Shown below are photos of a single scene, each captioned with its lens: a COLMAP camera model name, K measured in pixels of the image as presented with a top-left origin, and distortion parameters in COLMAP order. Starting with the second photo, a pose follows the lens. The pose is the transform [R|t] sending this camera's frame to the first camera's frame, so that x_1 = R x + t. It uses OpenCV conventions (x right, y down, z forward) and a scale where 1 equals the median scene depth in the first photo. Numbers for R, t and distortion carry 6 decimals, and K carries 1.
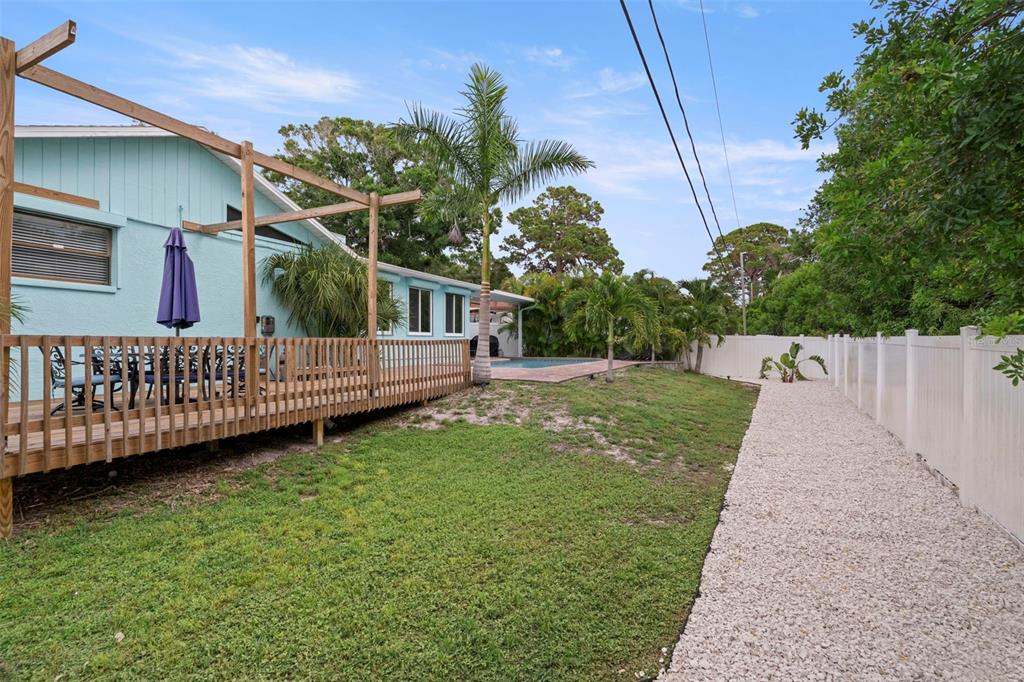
lens RADIAL K [[463.1, 0, 512.5], [0, 463.1, 342.8], [0, 0, 1]] dist [-0.000162, -0.001337]
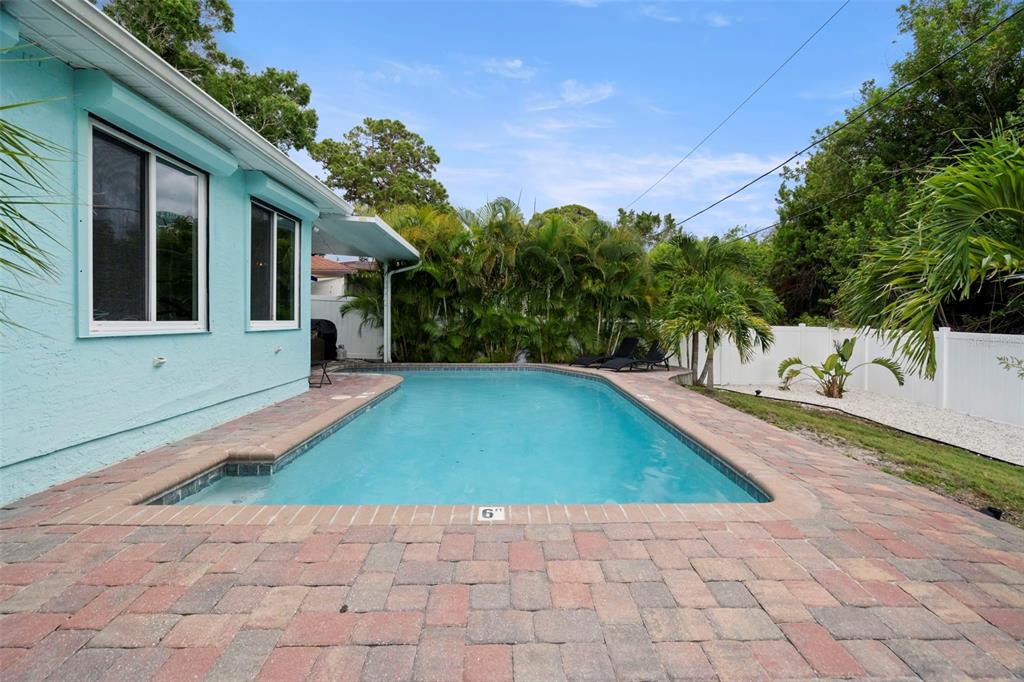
lens RADIAL K [[463.1, 0, 498.8], [0, 463.1, 315.5], [0, 0, 1]] dist [-0.000162, -0.001337]
pose [[0.905563, 0.007756, 0.424141, -0.089415], [-0.003246, 0.999930, -0.011353, -0.016339], [-0.424199, 0.008904, 0.905525, 0.455924]]
